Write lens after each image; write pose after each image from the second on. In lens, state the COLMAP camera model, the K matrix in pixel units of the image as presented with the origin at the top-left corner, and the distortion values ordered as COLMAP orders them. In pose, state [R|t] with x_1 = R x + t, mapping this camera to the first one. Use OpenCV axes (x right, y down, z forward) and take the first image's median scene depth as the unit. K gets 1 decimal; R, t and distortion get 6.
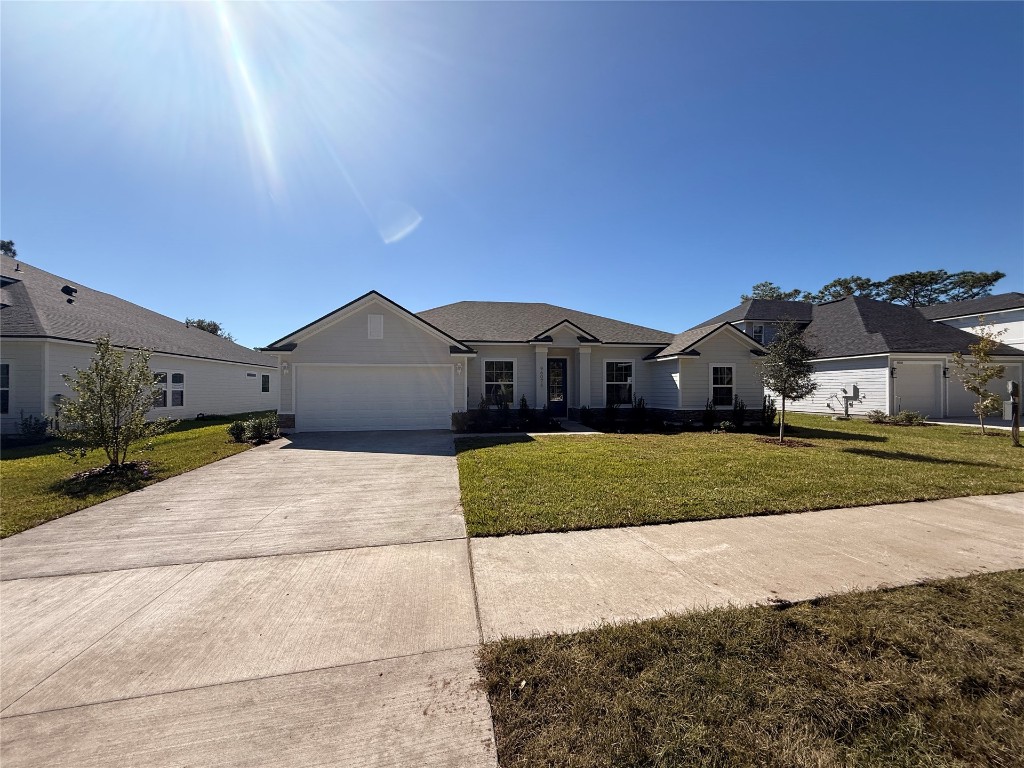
lens RADIAL K [[407.3, 0, 512.0], [0, 407.3, 384.0], [0, 0, 1]] dist [0.001232, -0.000072]
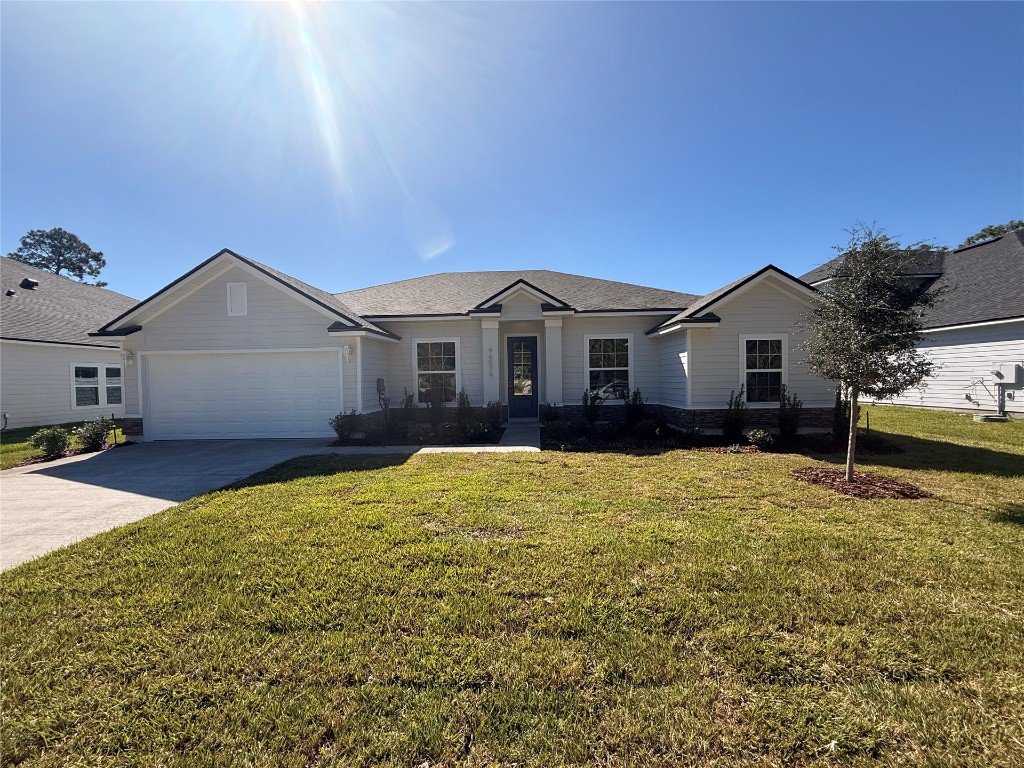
lens RADIAL K [[407.3, 0, 512.0], [0, 407.3, 384.0], [0, 0, 1]] dist [0.001232, -0.000072]
pose [[0.982652, -0.012280, -0.185050, 0.243980], [0.017678, 0.999464, 0.027551, 0.001416], [0.184613, -0.030344, 0.982343, 0.304363]]
